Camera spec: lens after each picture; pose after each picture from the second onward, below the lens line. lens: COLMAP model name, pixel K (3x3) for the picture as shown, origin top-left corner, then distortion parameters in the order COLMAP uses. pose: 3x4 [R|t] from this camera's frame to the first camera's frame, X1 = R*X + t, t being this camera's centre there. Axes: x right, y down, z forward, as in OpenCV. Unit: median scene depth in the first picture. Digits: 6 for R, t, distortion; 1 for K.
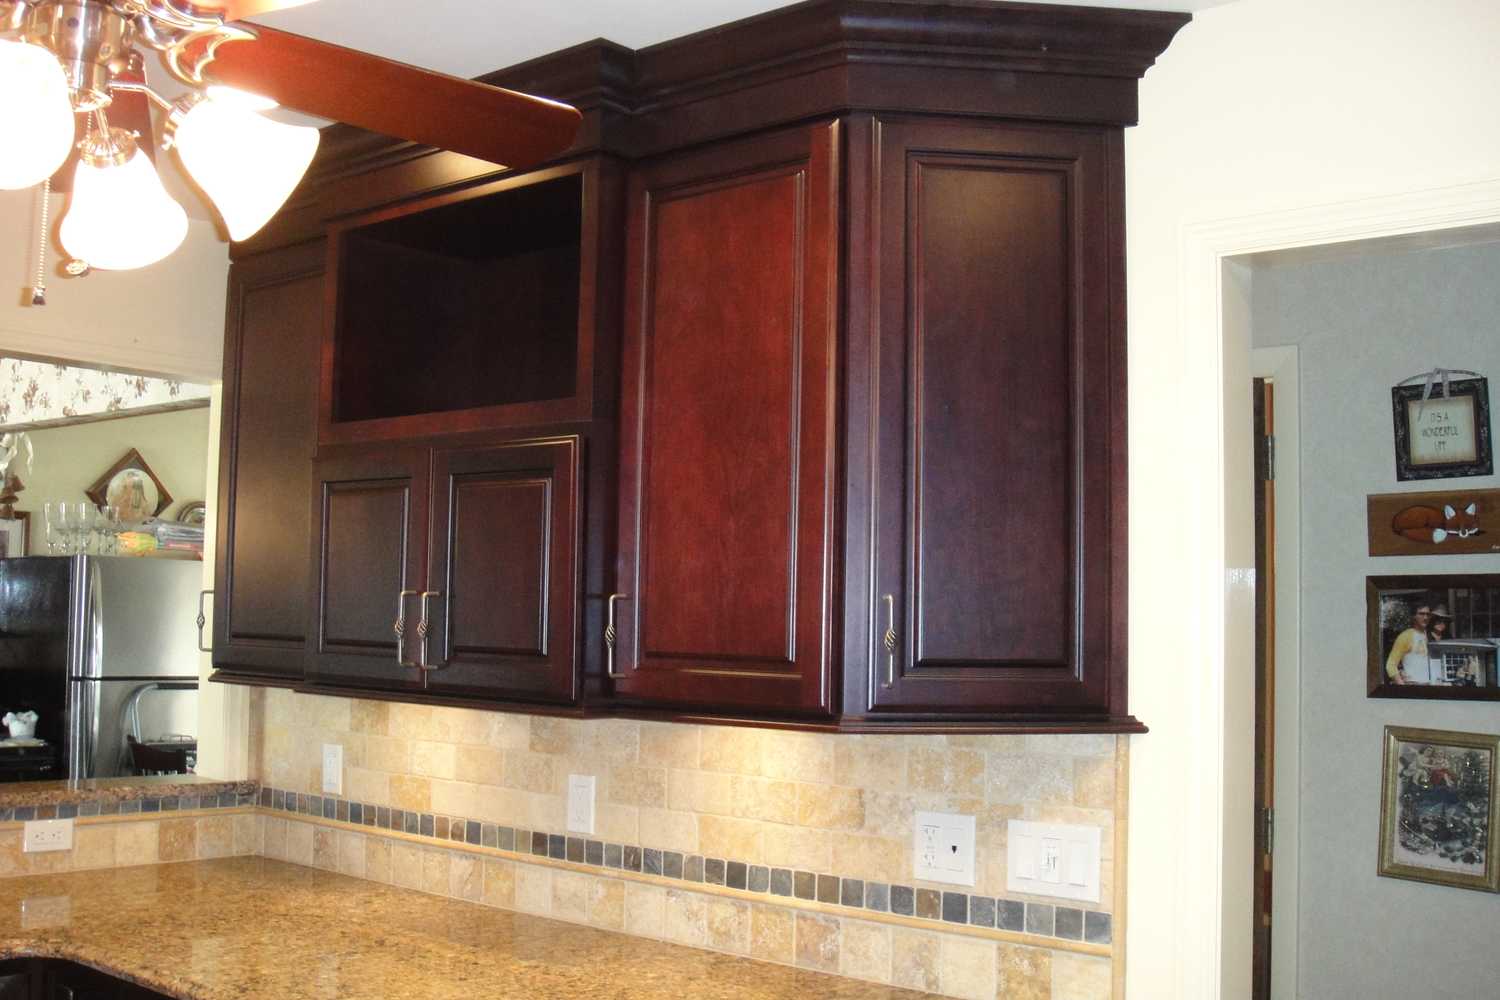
lens RADIAL K [[1600.6, 0, 754.5], [0, 1600.6, 497.3], [0, 0, 1]] dist [-0.132342, 0.000000]
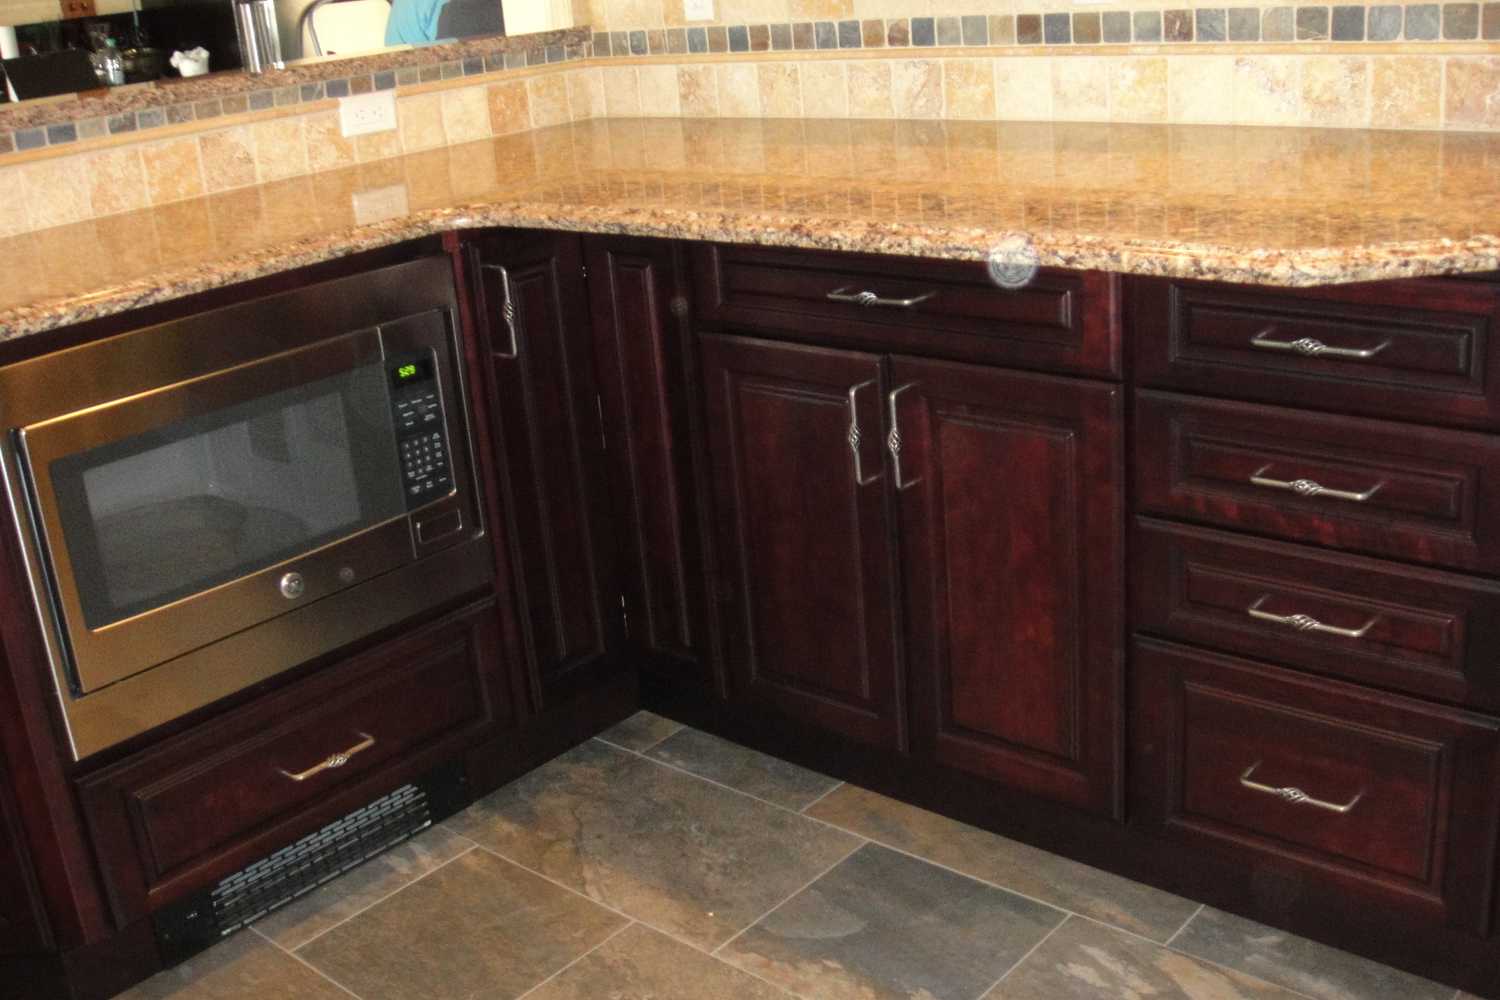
lens RADIAL K [[1600.6, 0, 746.1], [0, 1600.6, 490.1], [0, 0, 1]] dist [-0.132342, 0.000000]
pose [[0.993524, -0.093680, -0.064297, -0.279753], [0.111562, 0.911568, 0.395725, 0.117008], [0.021540, -0.400336, 0.916115, 0.221082]]
